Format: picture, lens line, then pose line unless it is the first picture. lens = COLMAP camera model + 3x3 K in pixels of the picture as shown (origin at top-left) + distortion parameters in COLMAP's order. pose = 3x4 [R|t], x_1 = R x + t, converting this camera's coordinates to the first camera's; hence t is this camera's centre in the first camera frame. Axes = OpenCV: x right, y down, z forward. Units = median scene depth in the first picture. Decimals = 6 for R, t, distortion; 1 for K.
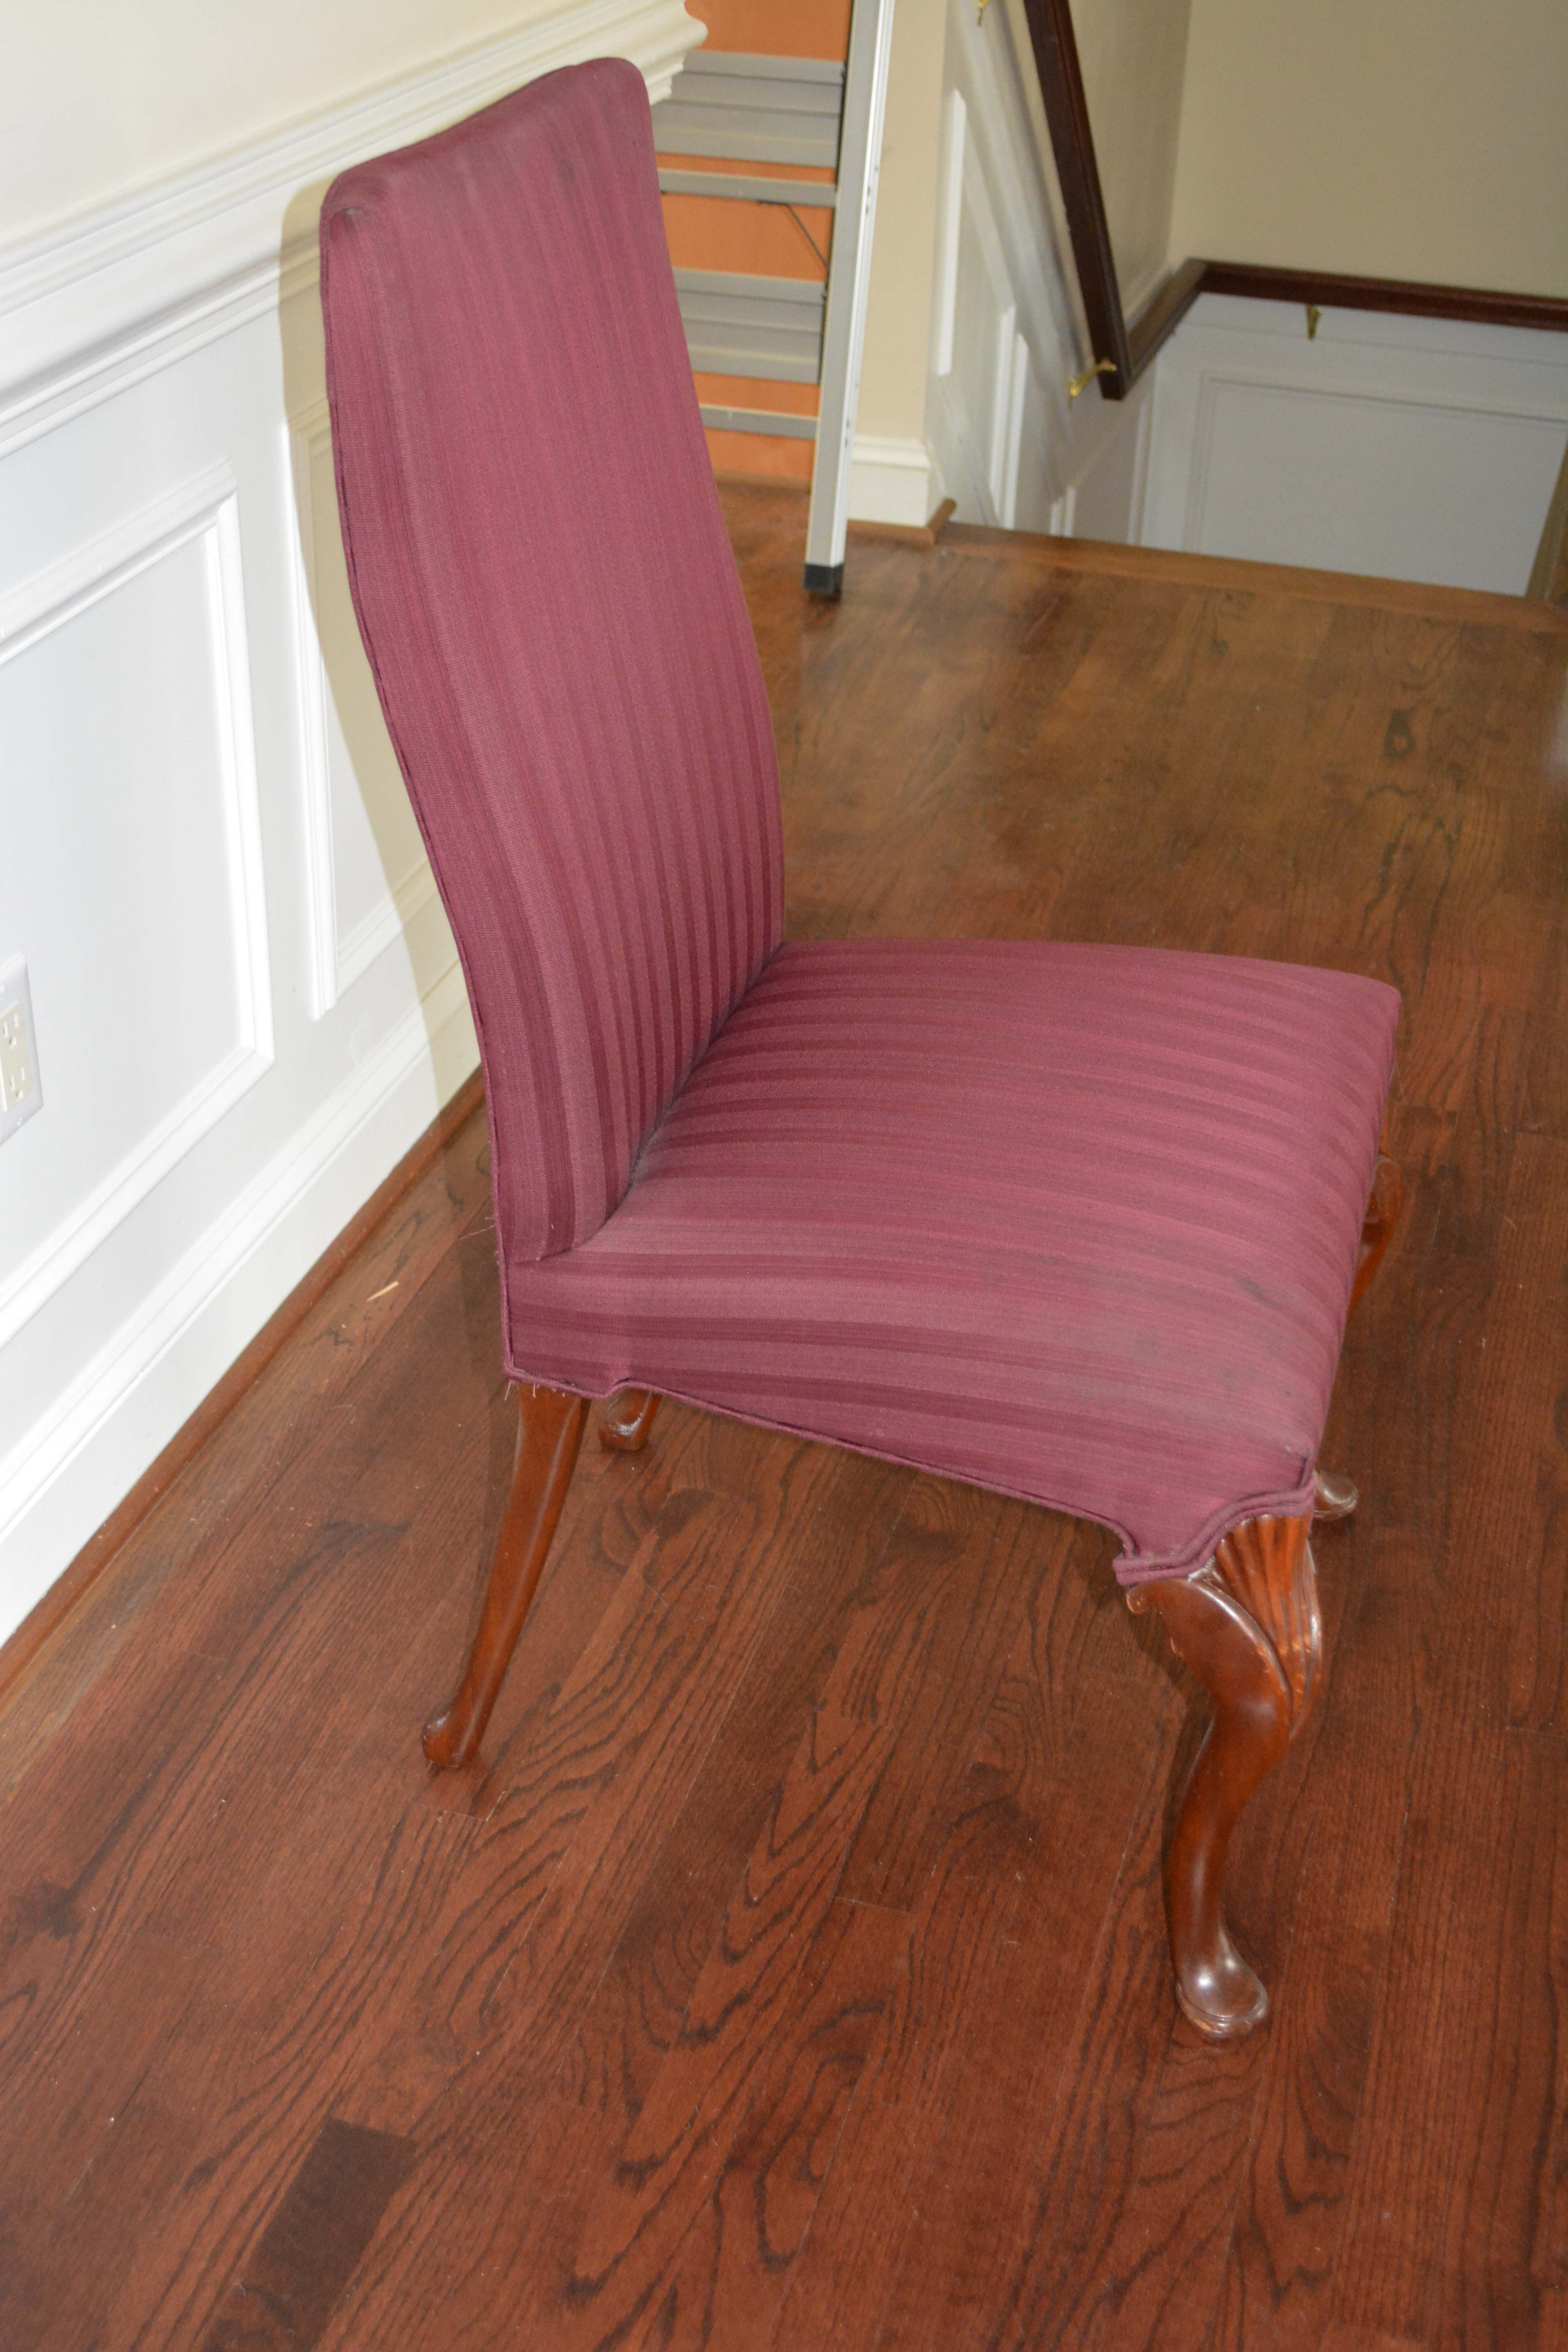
lens RADIAL K [[2882.1, 0, 794.0], [0, 2882.1, 1194.8], [0, 0, 1]] dist [-0.037022, 0.000000]
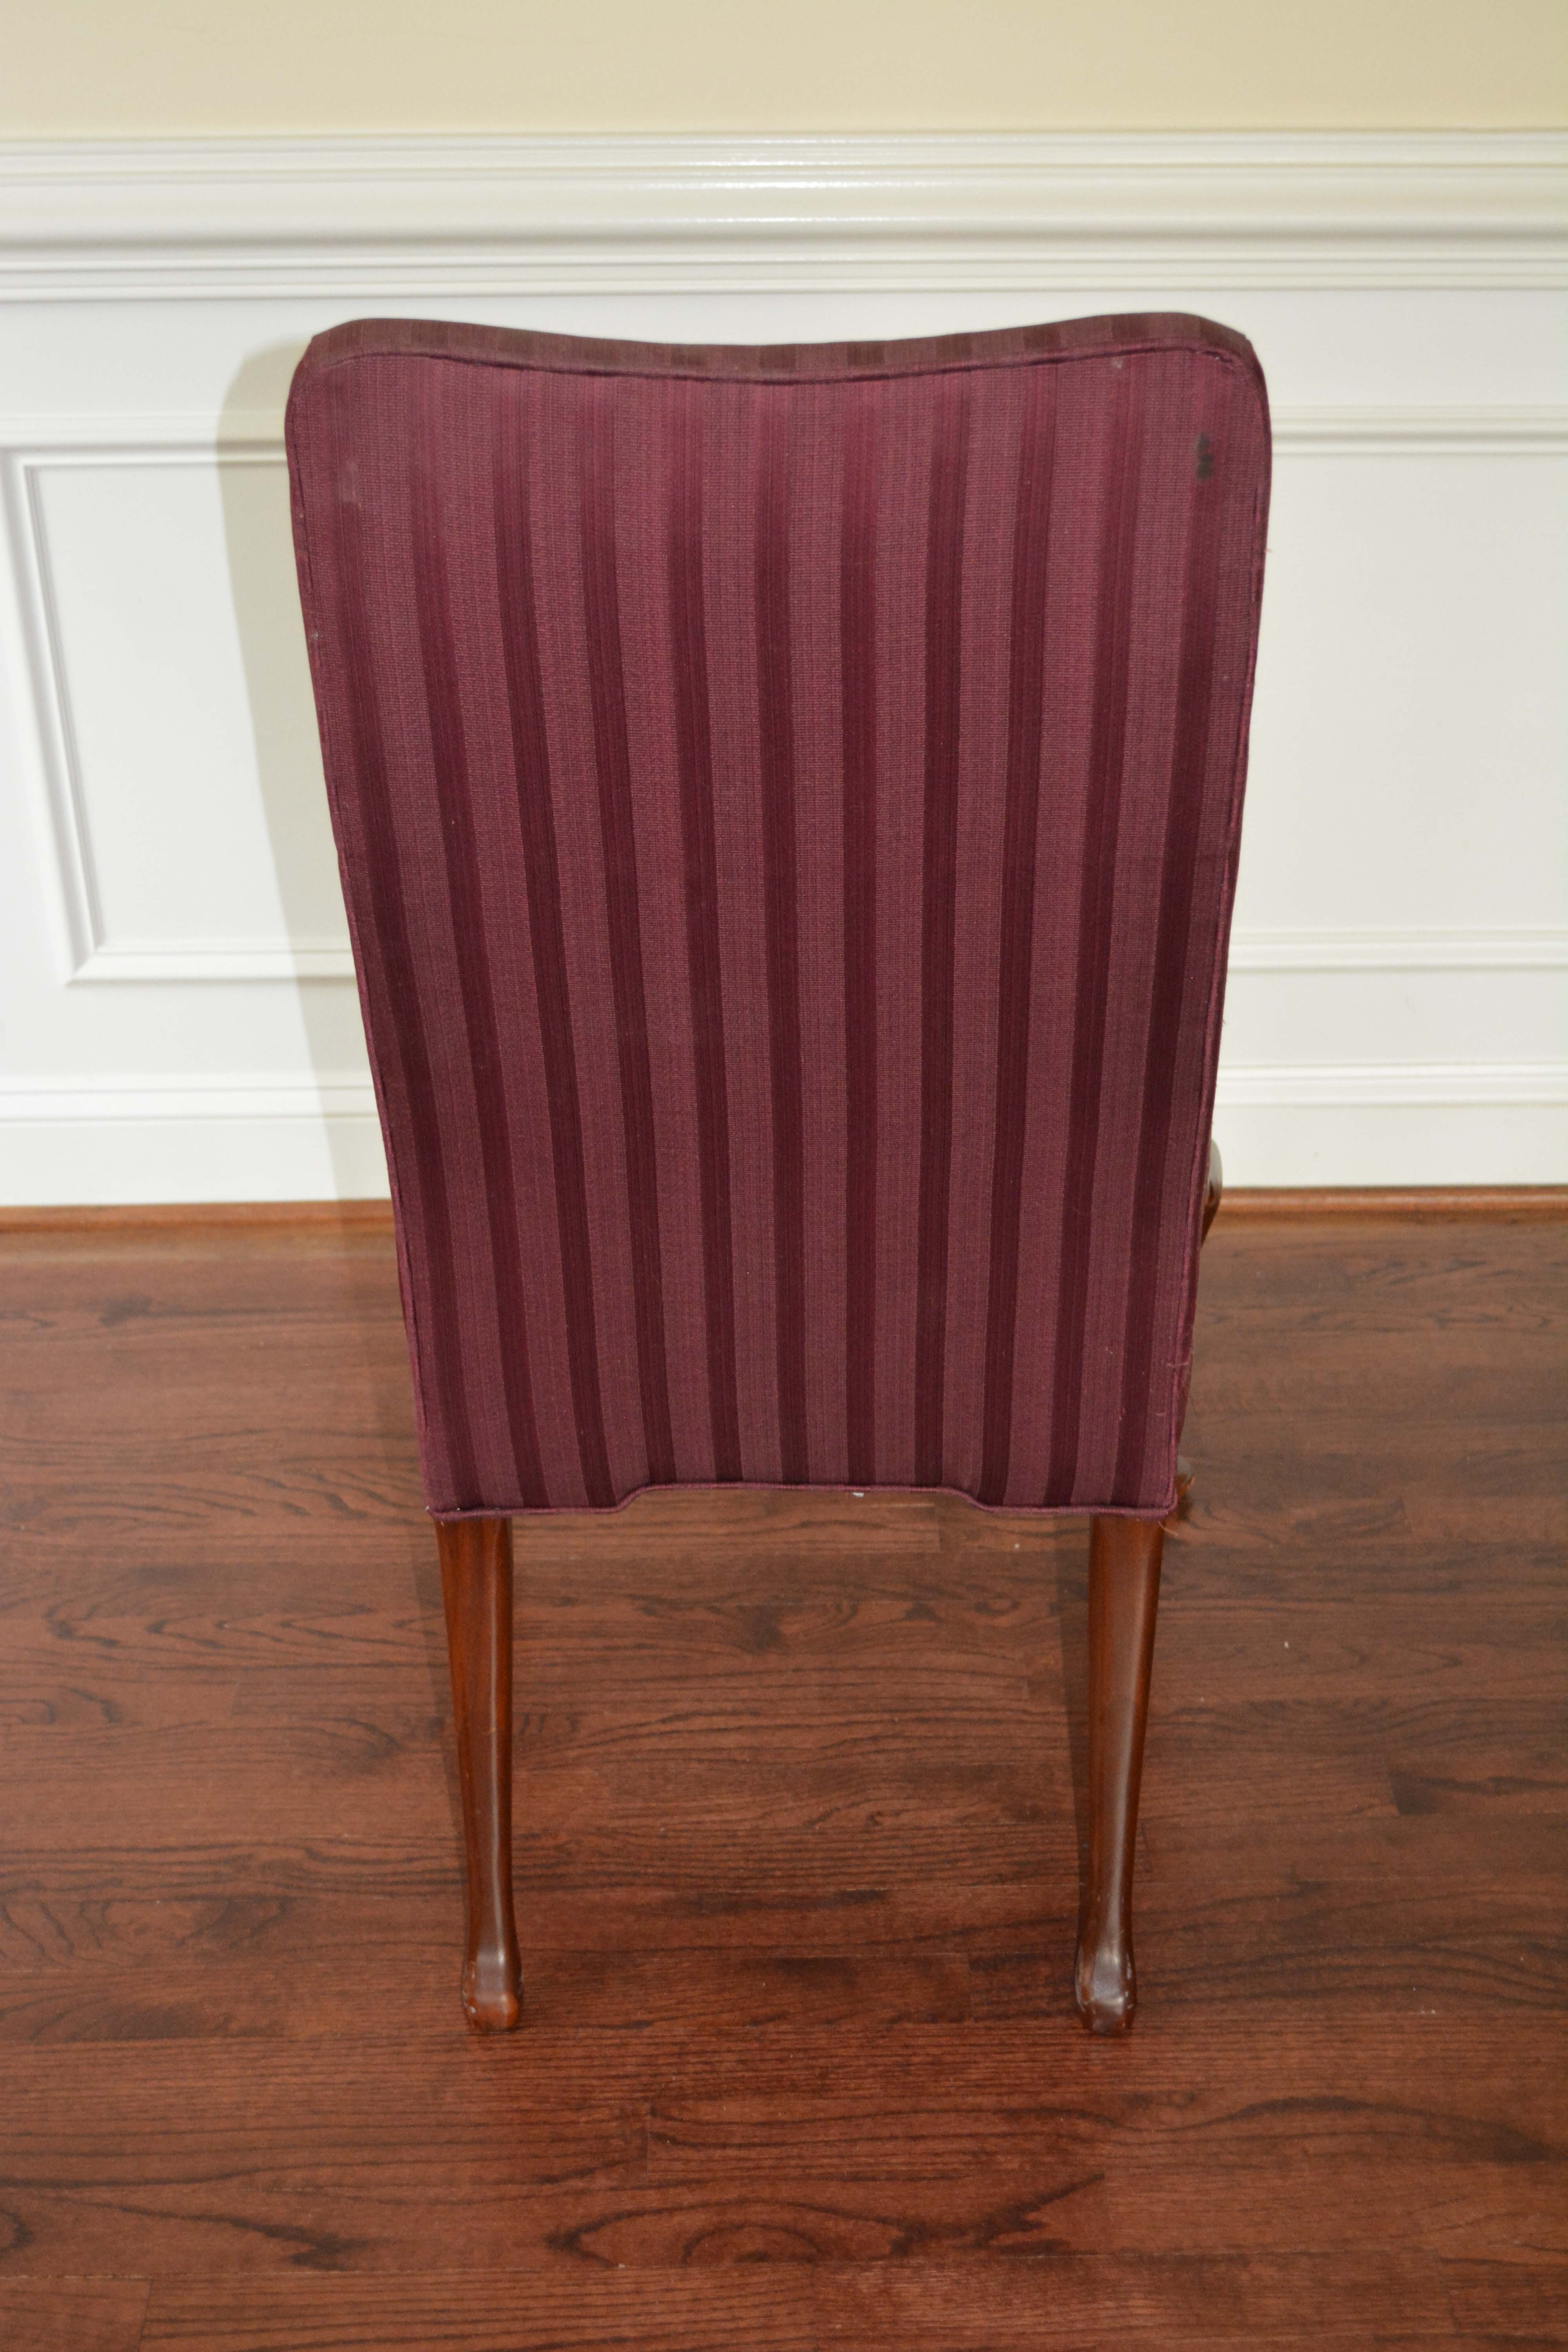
lens RADIAL K [[2882.1, 0, 783.2], [0, 2882.1, 1169.5], [0, 0, 1]] dist [-0.037022, 0.000000]
pose [[0.299312, 0.460667, -0.835583, 0.862159], [-0.484154, 0.827944, 0.283028, -0.311903], [0.822197, 0.319837, 0.470847, 0.552839]]
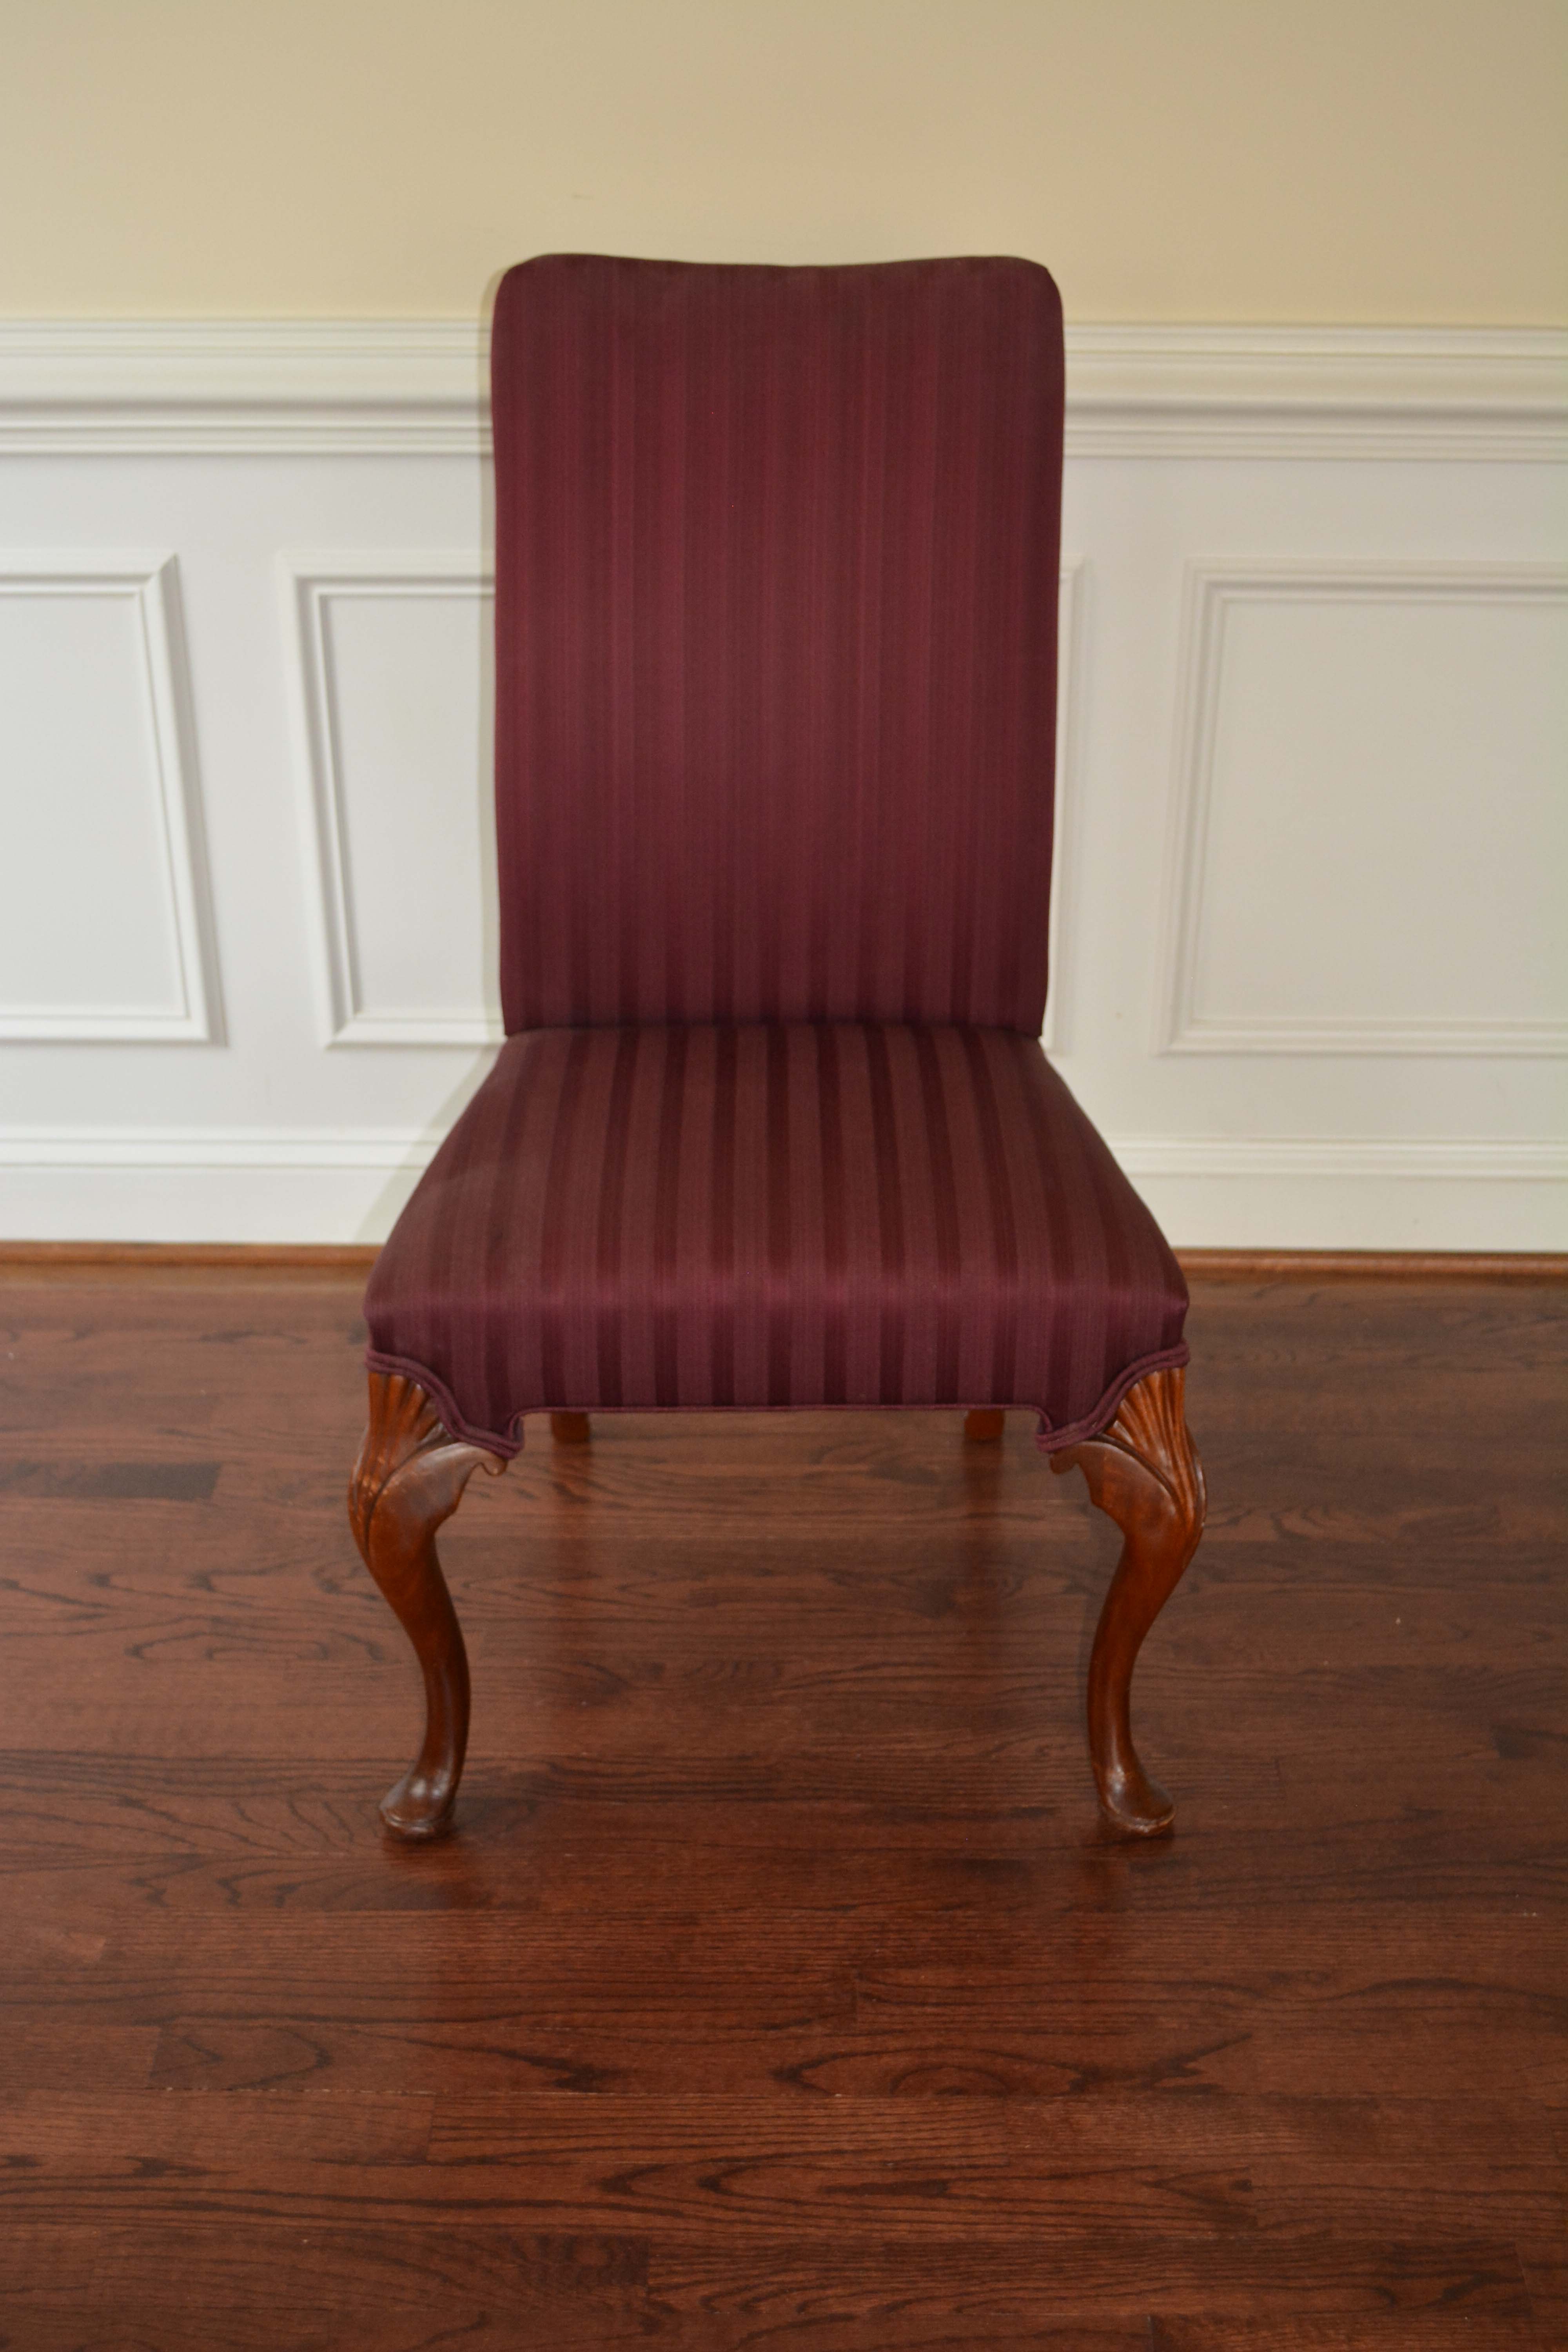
lens RADIAL K [[2753.4, 0, 780.4], [0, 2753.4, 1173.9], [0, 0, 1]] dist [-0.042071, 0.000000]
pose [[0.268369, 0.411137, -0.871174, 0.971569], [-0.494333, 0.834974, 0.241771, -0.265142], [0.826809, 0.365766, 0.427320, 0.482905]]
